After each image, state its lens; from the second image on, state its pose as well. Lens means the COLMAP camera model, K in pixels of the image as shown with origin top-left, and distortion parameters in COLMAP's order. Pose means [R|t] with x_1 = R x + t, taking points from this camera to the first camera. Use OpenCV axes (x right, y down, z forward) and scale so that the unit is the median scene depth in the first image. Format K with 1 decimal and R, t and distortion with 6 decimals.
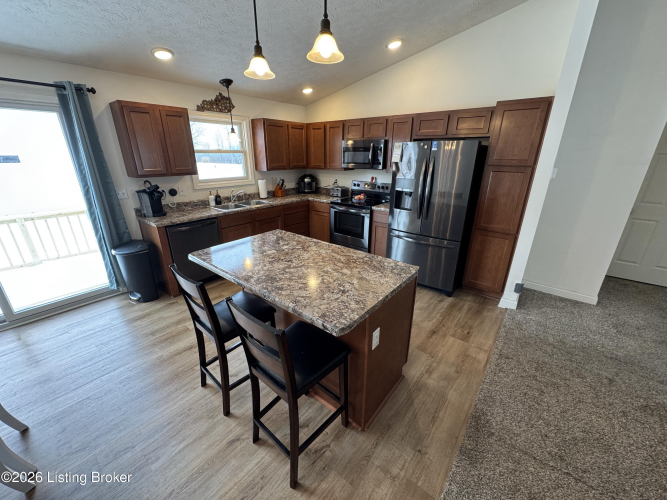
lens RADIAL K [[263.8, 0, 333.3], [0, 263.8, 250.9], [0, 0, 1]] dist [-0.003261, -0.000254]
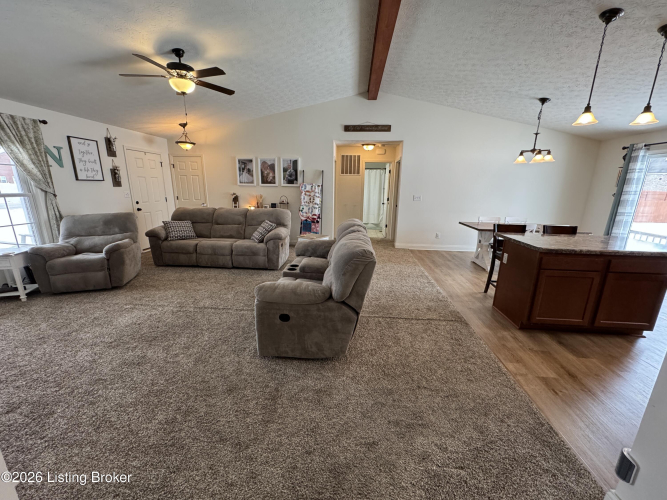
lens RADIAL K [[263.8, 0, 335.2], [0, 263.8, 250.3], [0, 0, 1]] dist [-0.003261, -0.000254]
pose [[-0.824732, 0.117579, -0.553166, 1.026010], [-0.214065, 0.840458, 0.497802, -0.196039], [0.523444, 0.528966, -0.667983, 0.703136]]
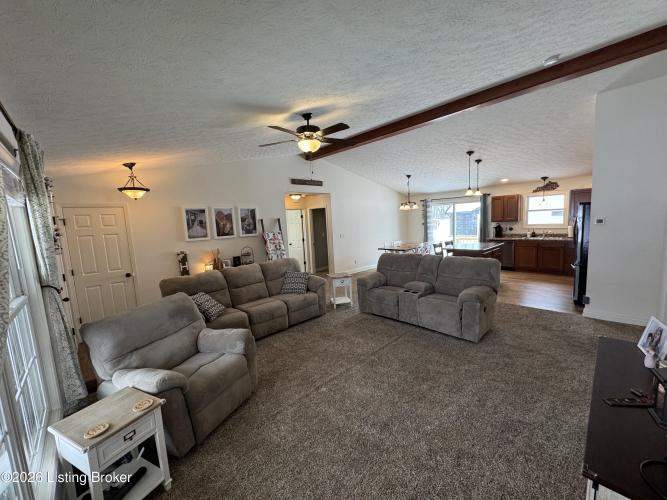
lens RADIAL K [[263.8, 0, 331.2], [0, 263.8, 250.2], [0, 0, 1]] dist [-0.003261, -0.000254]
pose [[-0.131688, 0.115066, -0.984590, 1.823794], [-0.297206, 0.942965, 0.149952, 0.067827], [0.945688, 0.312373, -0.089979, -0.196662]]
